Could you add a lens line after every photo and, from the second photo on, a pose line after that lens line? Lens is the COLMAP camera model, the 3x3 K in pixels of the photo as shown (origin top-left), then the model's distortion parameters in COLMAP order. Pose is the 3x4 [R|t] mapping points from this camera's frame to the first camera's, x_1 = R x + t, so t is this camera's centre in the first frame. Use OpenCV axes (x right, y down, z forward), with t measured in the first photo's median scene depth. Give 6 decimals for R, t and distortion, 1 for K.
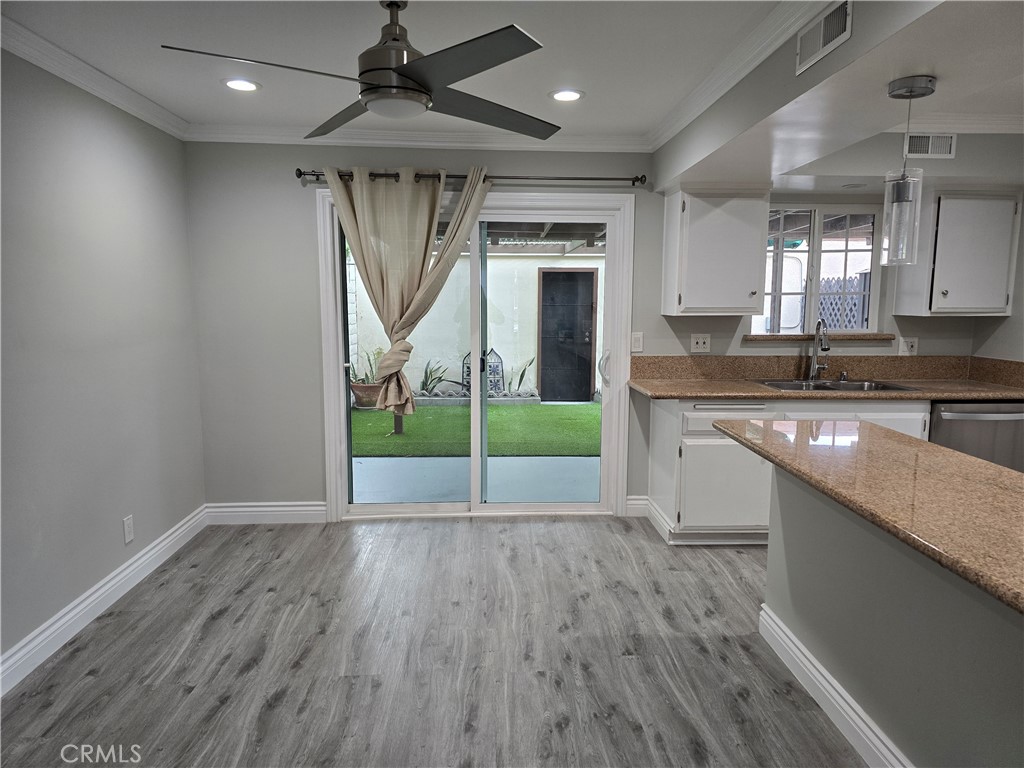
lens RADIAL K [[677.7, 0, 512.4], [0, 677.7, 409.3], [0, 0, 1]] dist [0.005772, -0.000342]
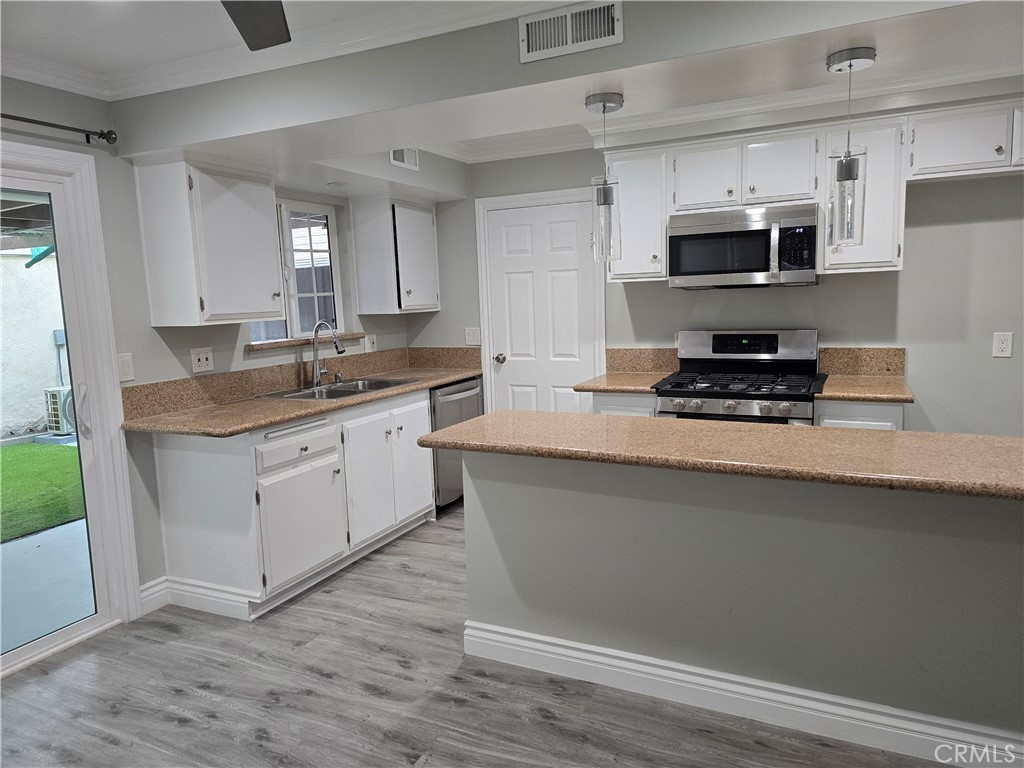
lens RADIAL K [[687.3, 0, 512.0], [0, 687.3, 384.0], [0, 0, 1]] dist [0.078798, -0.069487]
pose [[0.462313, -0.132001, 0.876837, -0.290959], [0.176199, 0.982814, 0.055054, -0.055461], [-0.869034, 0.129046, 0.477626, 0.331964]]
